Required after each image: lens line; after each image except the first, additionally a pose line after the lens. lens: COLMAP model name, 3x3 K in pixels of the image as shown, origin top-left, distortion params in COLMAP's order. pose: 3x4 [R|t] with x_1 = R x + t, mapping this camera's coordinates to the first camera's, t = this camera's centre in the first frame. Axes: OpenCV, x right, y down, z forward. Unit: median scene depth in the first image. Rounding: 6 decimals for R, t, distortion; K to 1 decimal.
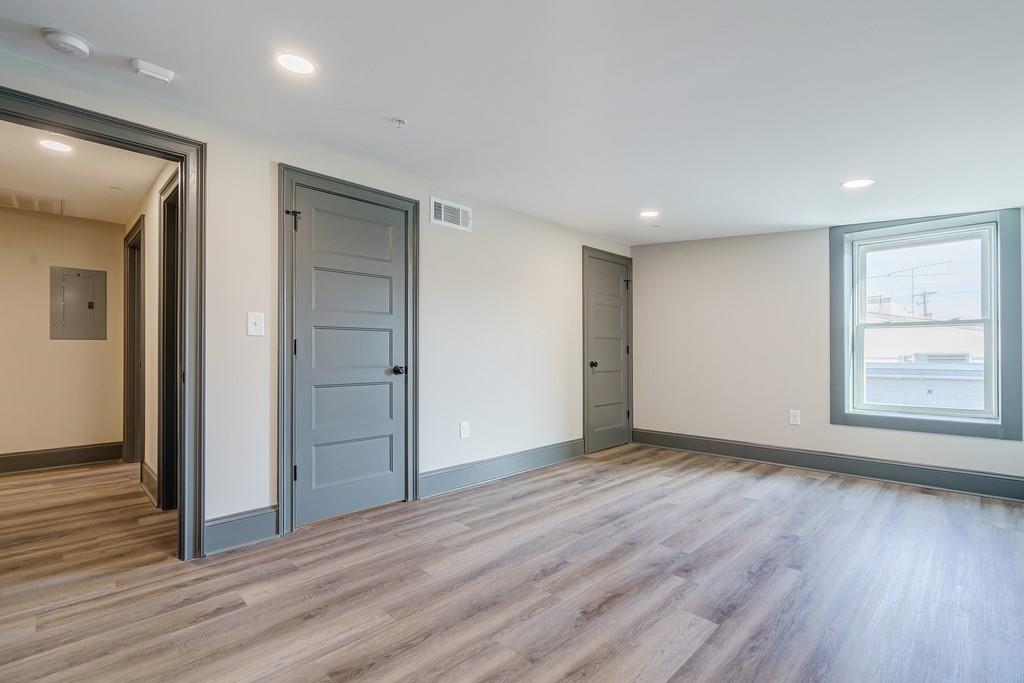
lens RADIAL K [[472.6, 0, 515.2], [0, 472.6, 344.1], [0, 0, 1]] dist [-0.004708, 0.000211]
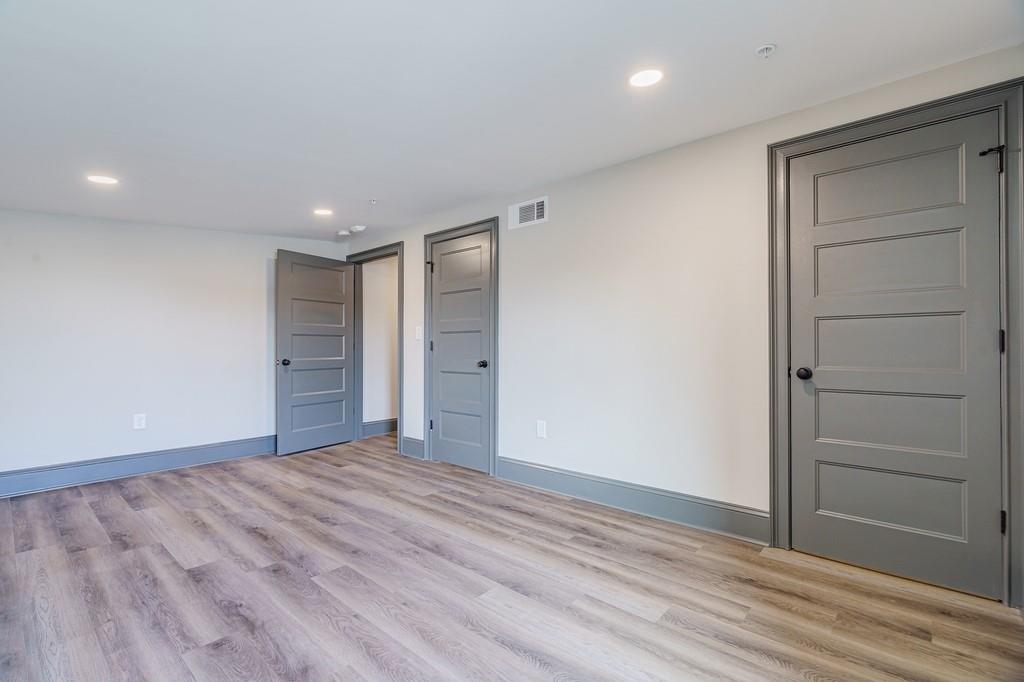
lens RADIAL K [[472.6, 0, 515.2], [0, 472.6, 343.6], [0, 0, 1]] dist [-0.004708, 0.000211]
pose [[0.039765, -0.009244, -0.999166, 1.060108], [0.021539, 0.999733, -0.008392, 0.016365], [0.998977, -0.021187, 0.039953, 1.131632]]
